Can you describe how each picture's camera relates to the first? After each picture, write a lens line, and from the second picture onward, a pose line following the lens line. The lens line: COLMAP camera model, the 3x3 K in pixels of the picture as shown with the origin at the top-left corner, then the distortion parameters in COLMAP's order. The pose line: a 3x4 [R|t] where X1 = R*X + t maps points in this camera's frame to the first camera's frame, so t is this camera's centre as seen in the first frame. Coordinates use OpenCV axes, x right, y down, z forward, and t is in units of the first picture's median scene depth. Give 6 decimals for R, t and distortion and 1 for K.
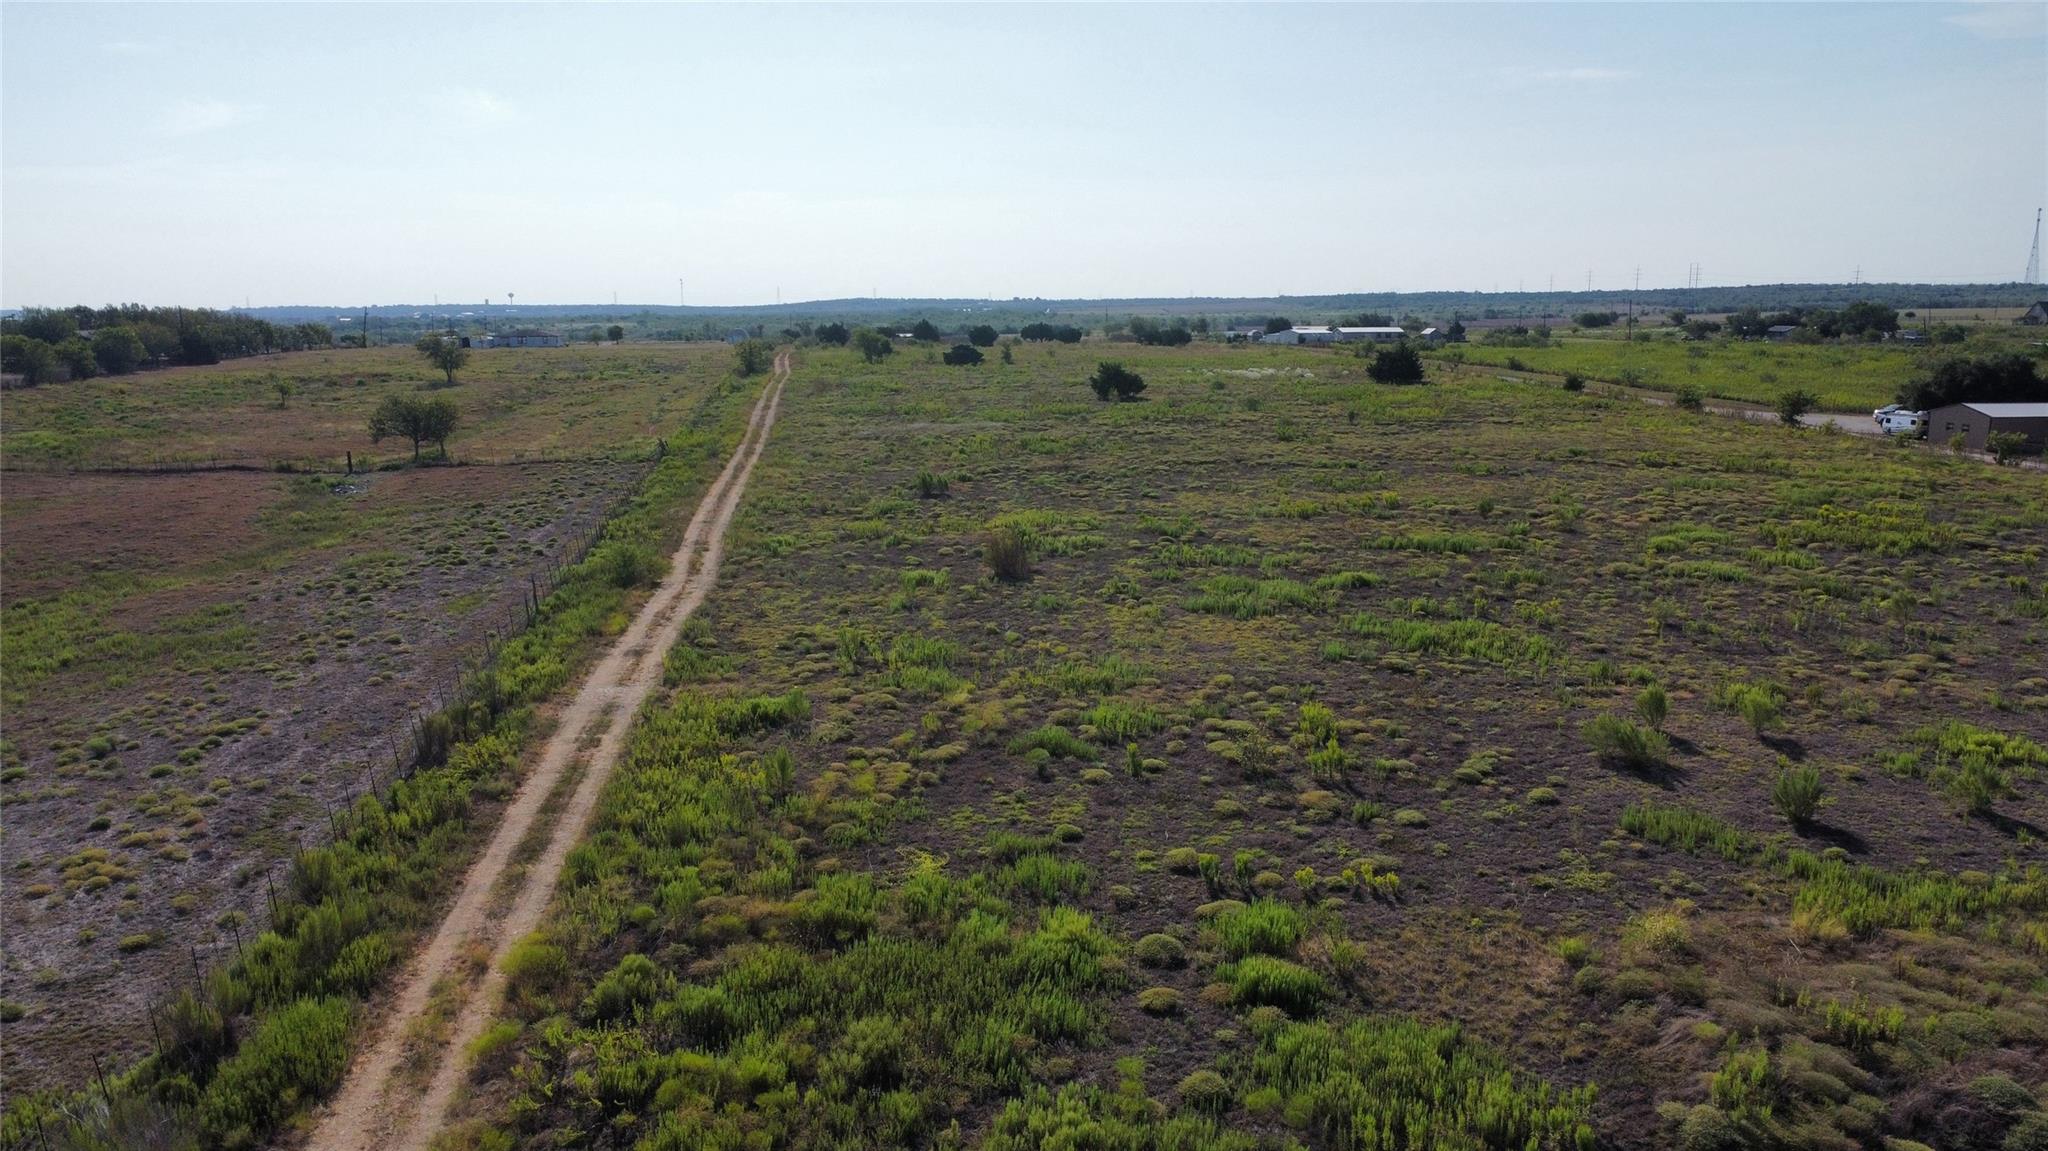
lens RADIAL K [[1544.8, 0, 1026.5], [0, 1544.8, 579.5], [0, 0, 1]] dist [0.000916, -0.005774]
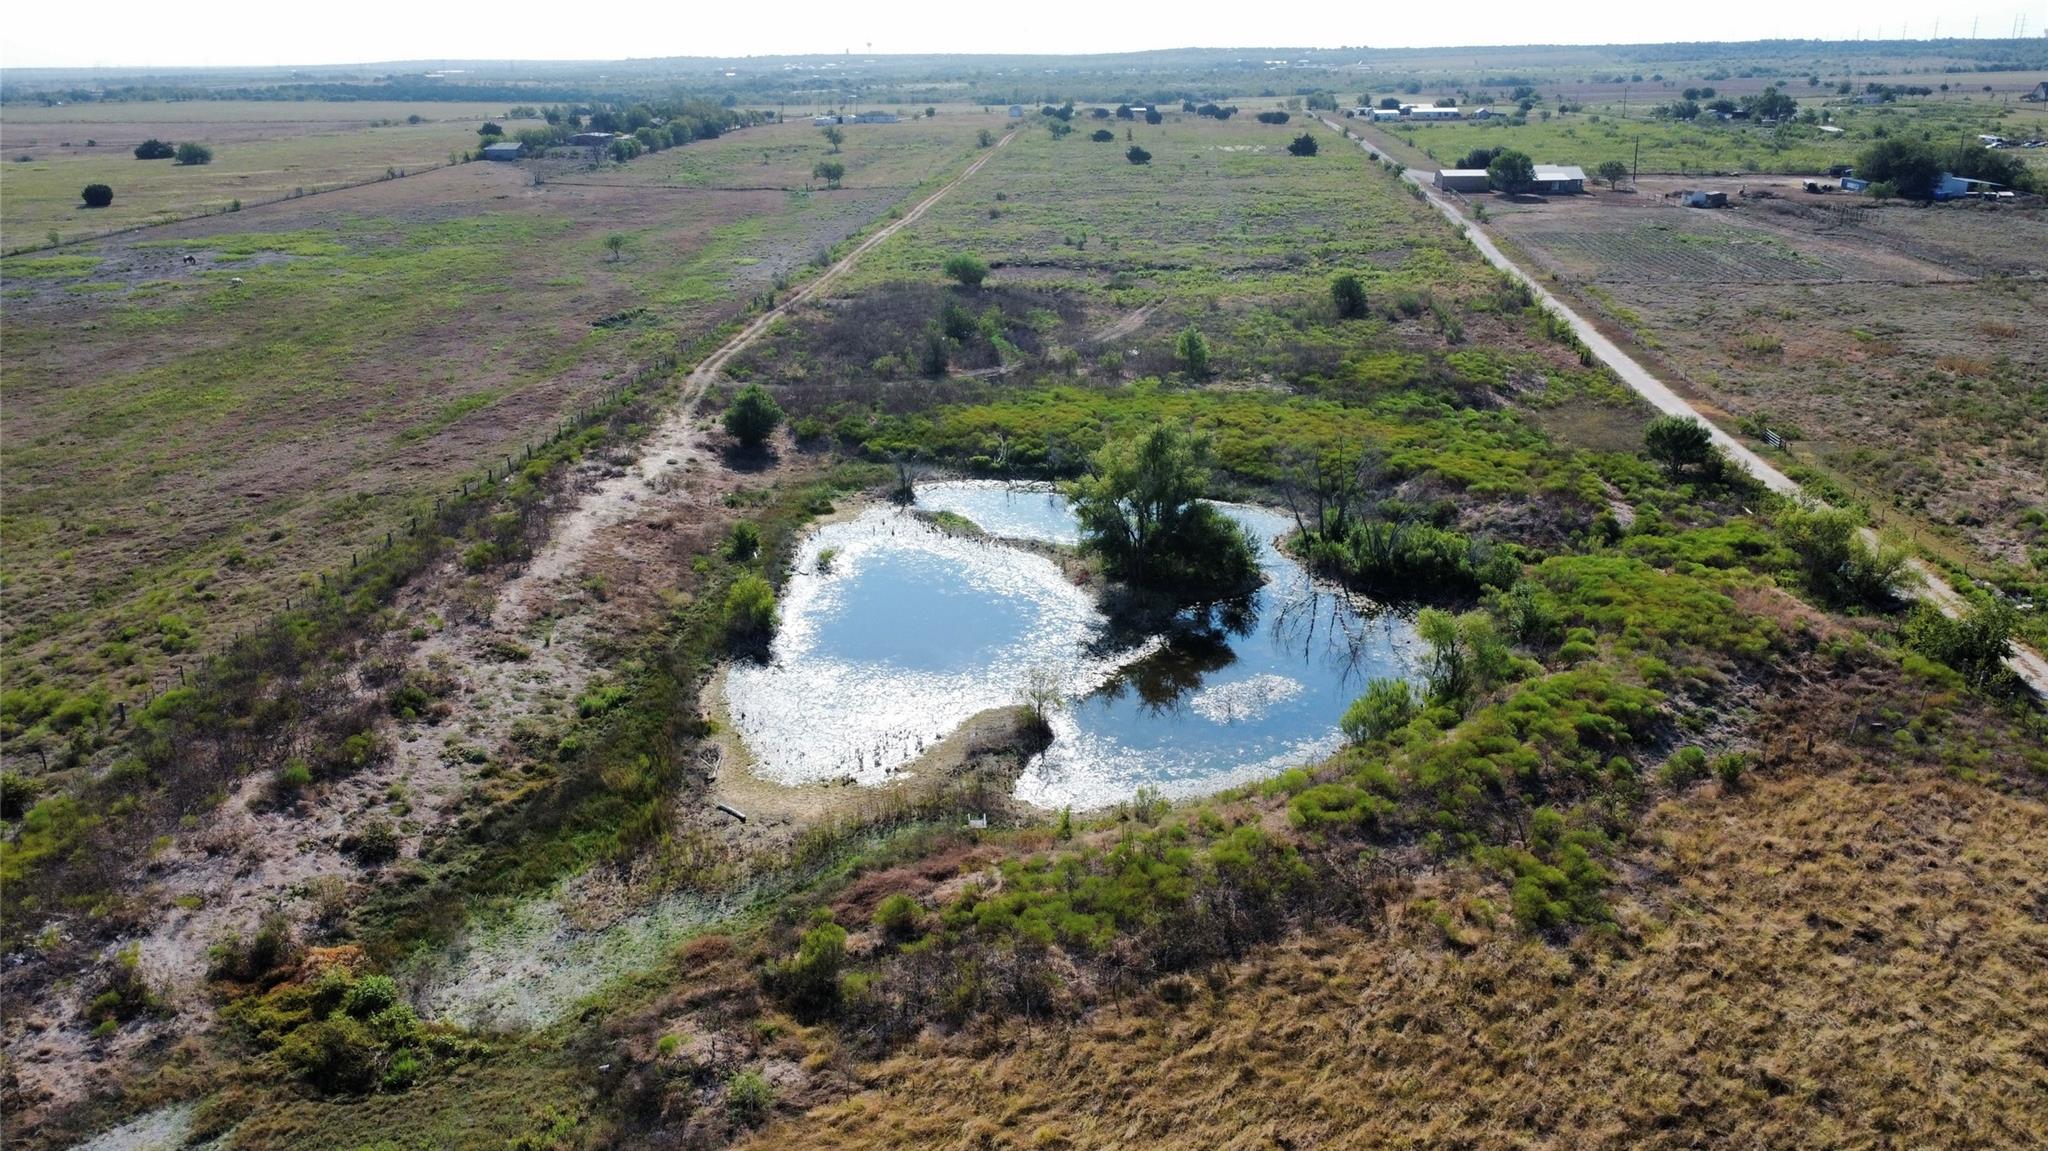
lens RADIAL K [[1544.8, 0, 1024.6], [0, 1544.8, 571.9], [0, 0, 1]] dist [0.000916, -0.005774]
pose [[0.975357, 0.064296, -0.211057, 0.501916], [-0.031479, 0.987364, 0.155312, 0.145052], [0.218376, -0.144841, 0.965056, -1.492995]]
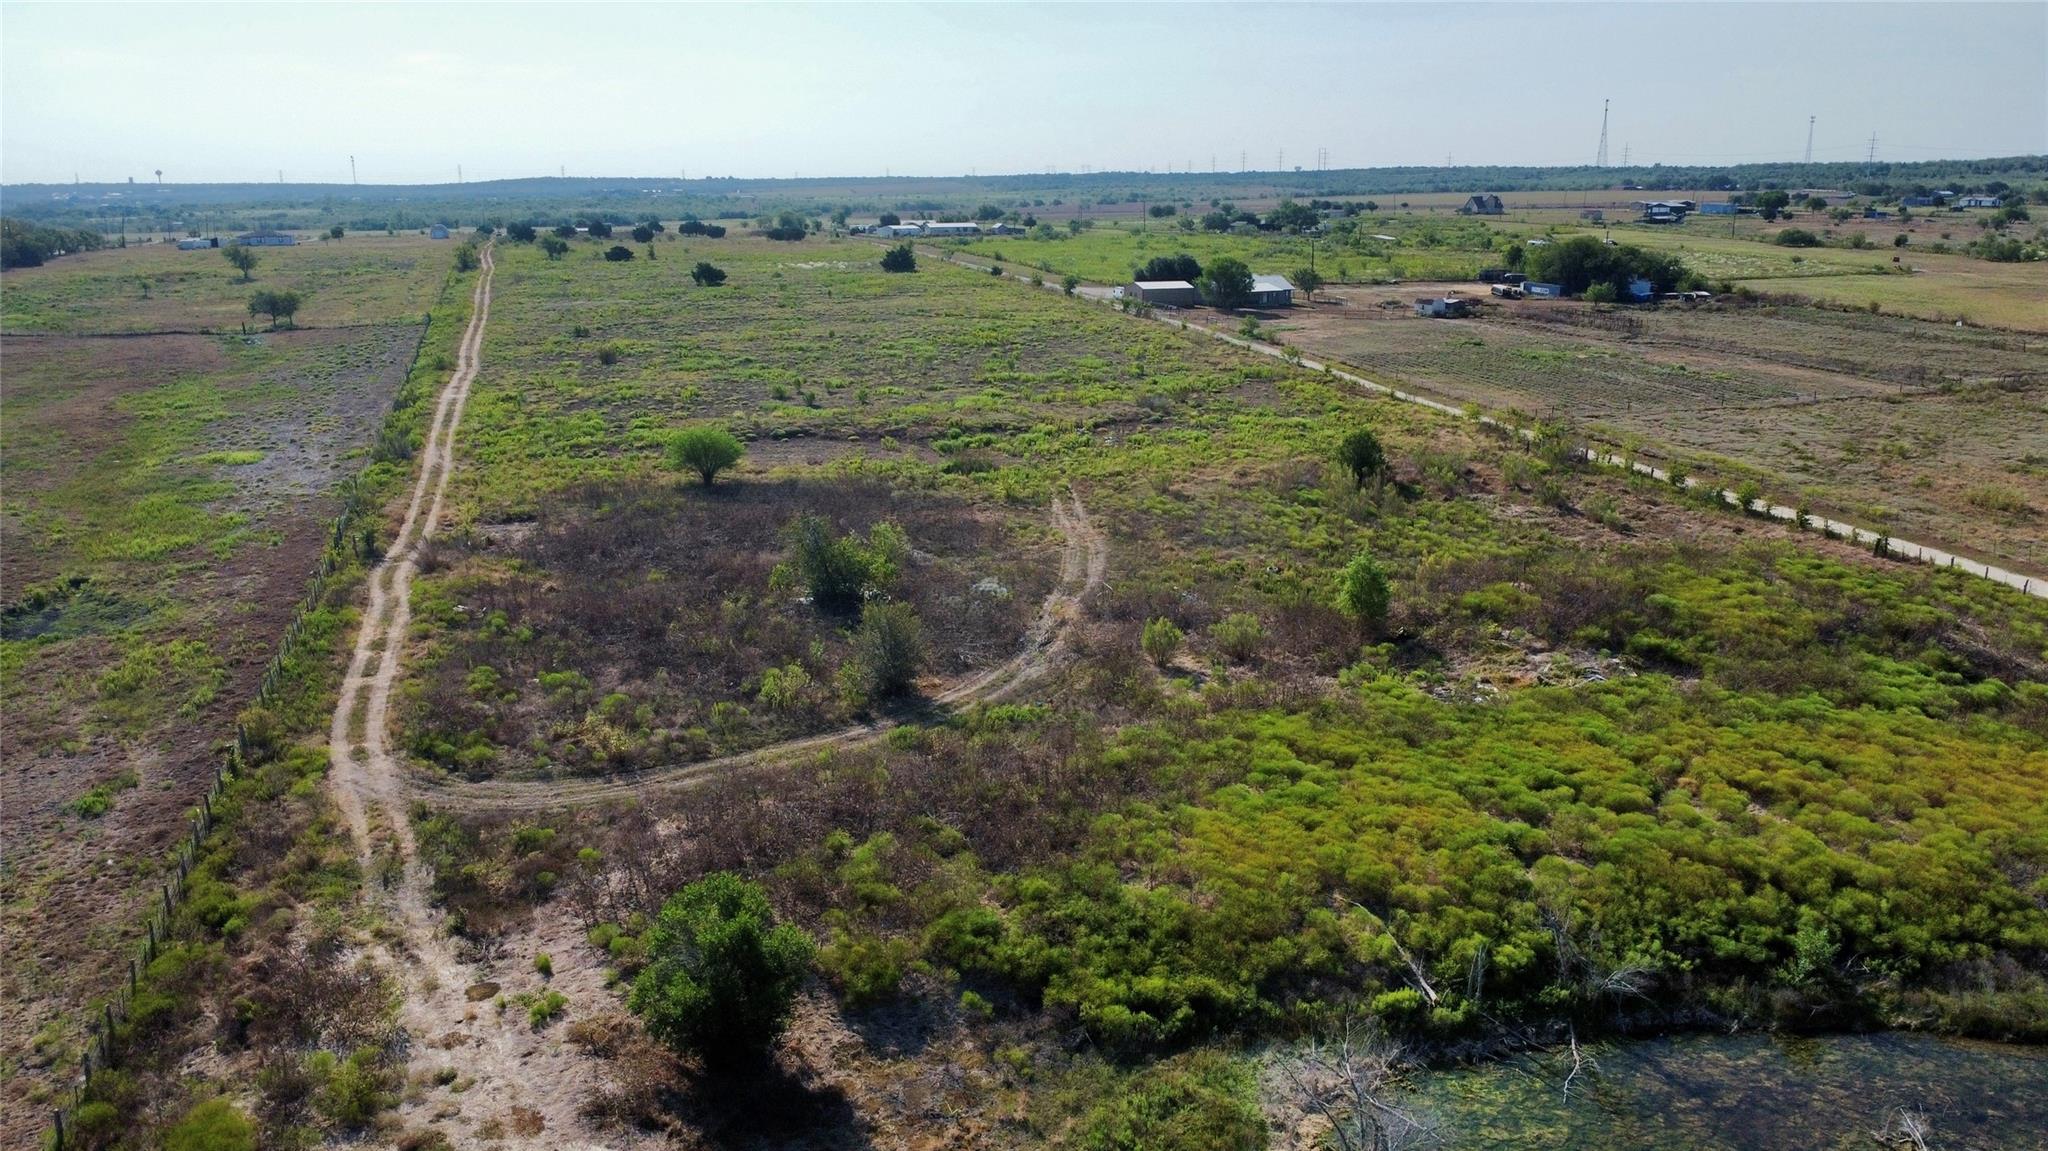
lens RADIAL K [[1544.8, 0, 1031.7], [0, 1544.8, 579.2], [0, 0, 1]] dist [0.000916, -0.005774]
pose [[0.982228, -0.047990, 0.181453, 0.106131], [0.033814, 0.996187, 0.080428, 0.093117], [-0.184621, -0.072862, 0.980105, -0.866568]]
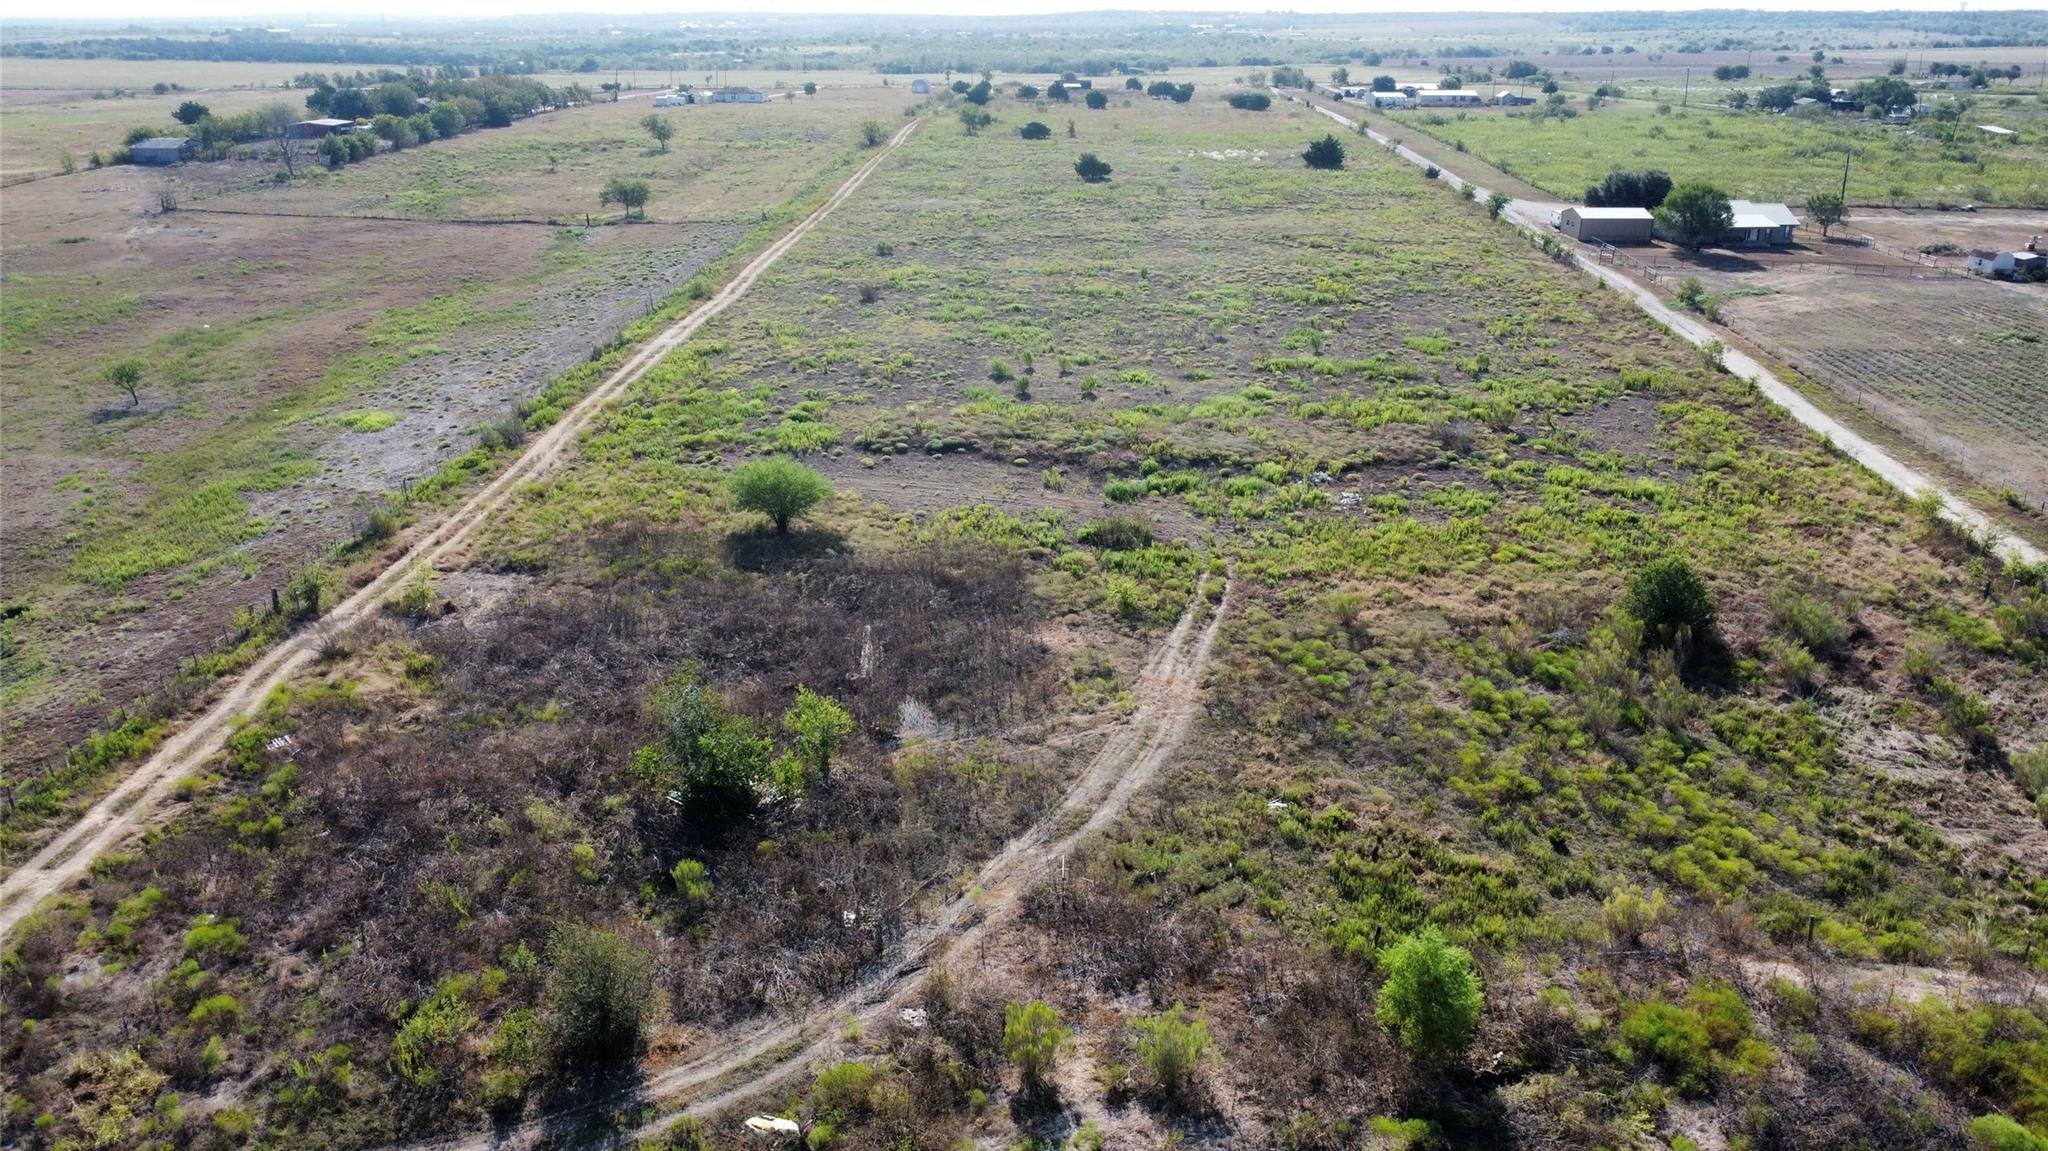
lens RADIAL K [[1544.8, 0, 1024.6], [0, 1544.8, 570.7], [0, 0, 1]] dist [0.000916, -0.005774]
pose [[0.985816, 0.062113, -0.155912, 0.316090], [-0.034245, 0.983895, 0.175435, -0.009262], [0.164298, -0.167607, 0.972067, -0.623022]]
